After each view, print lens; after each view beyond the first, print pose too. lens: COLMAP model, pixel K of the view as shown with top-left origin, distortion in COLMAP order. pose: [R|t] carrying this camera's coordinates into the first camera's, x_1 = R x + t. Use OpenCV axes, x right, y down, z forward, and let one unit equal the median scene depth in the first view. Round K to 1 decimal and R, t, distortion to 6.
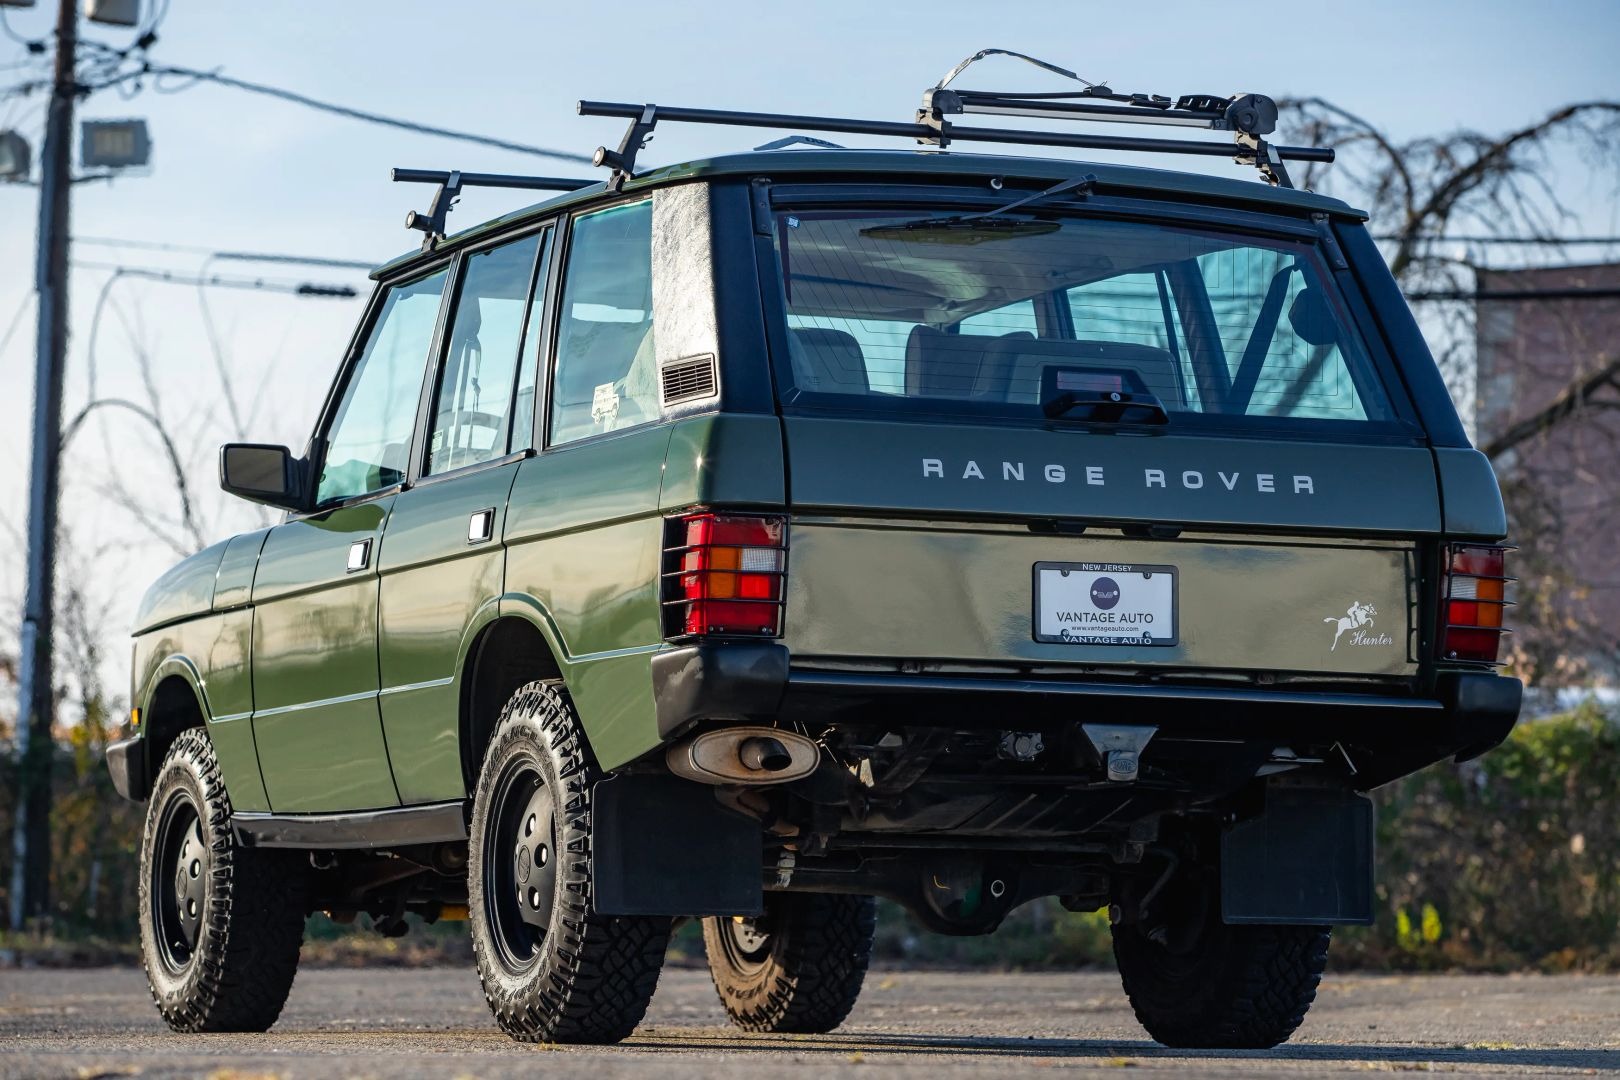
lens RADIAL K [[6165.7, 0, 812.3], [0, 6165.7, 541.5], [0, 0, 1]] dist [0.544320, 0.000000]
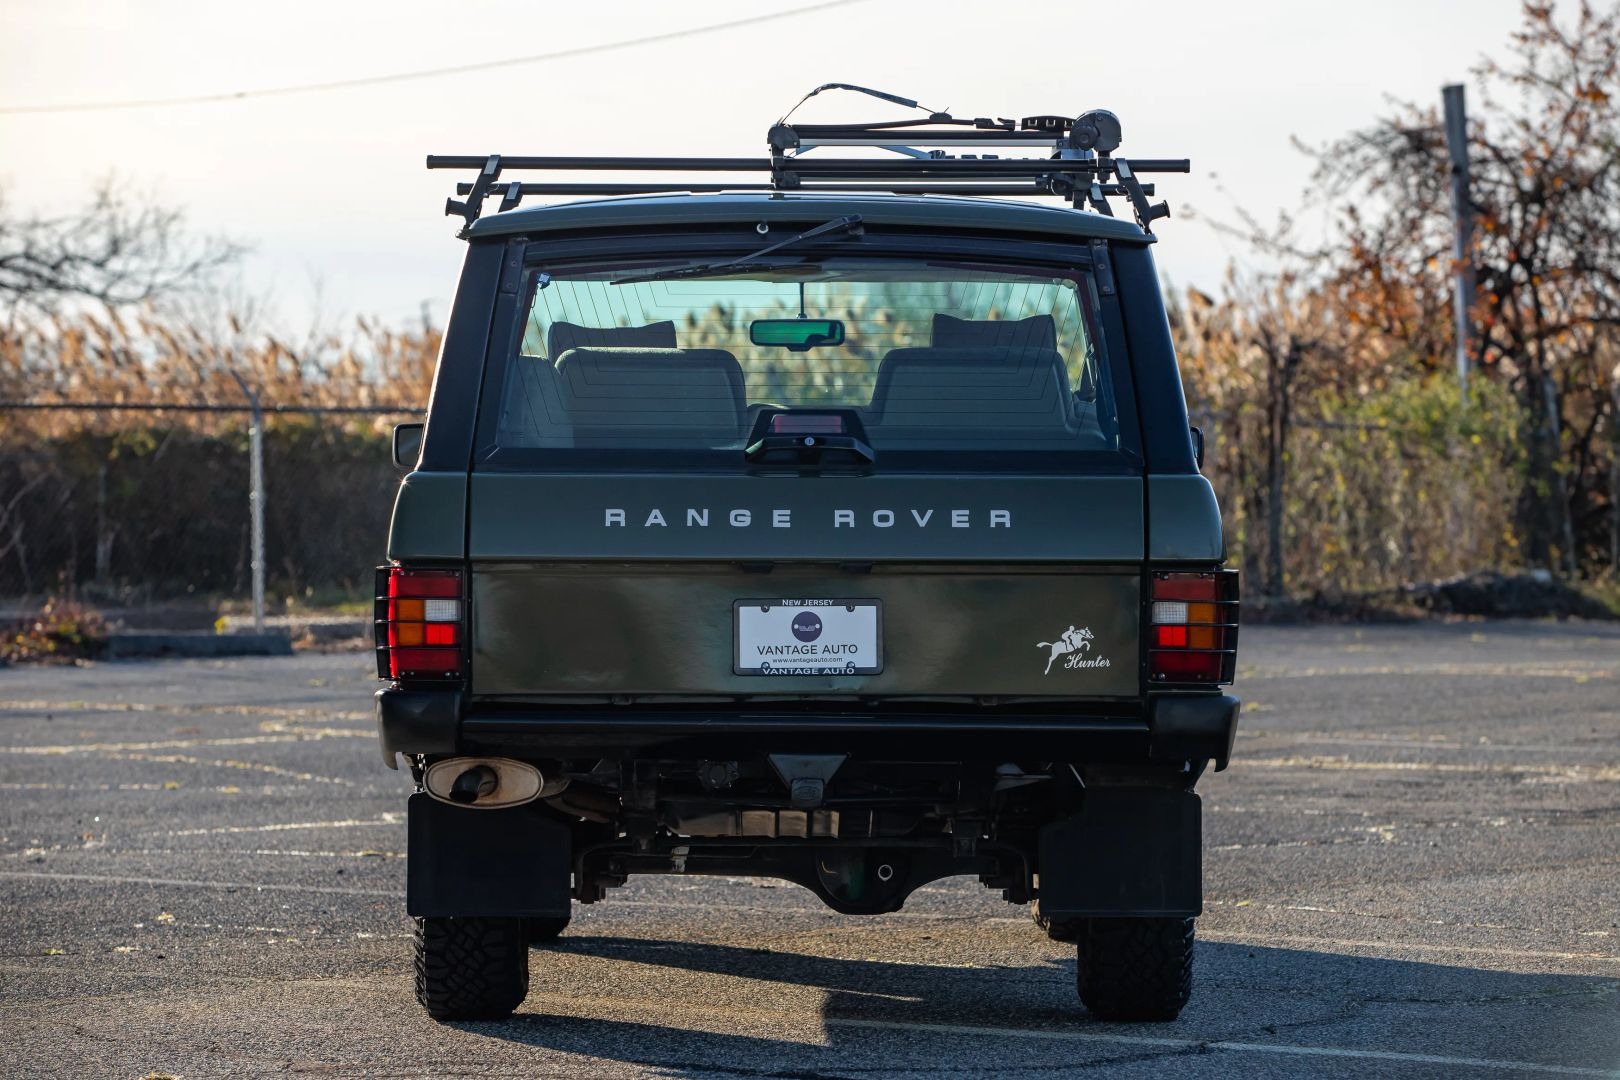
lens RADIAL K [[6165.7, 0, 809.2], [0, 6165.7, 538.8], [0, 0, 1]] dist [0.544320, 0.000000]
pose [[0.930144, -0.006642, -0.367136, 0.435743], [0.033744, 0.997152, 0.067451, -0.077904], [0.365642, -0.075127, 0.927719, 0.019590]]
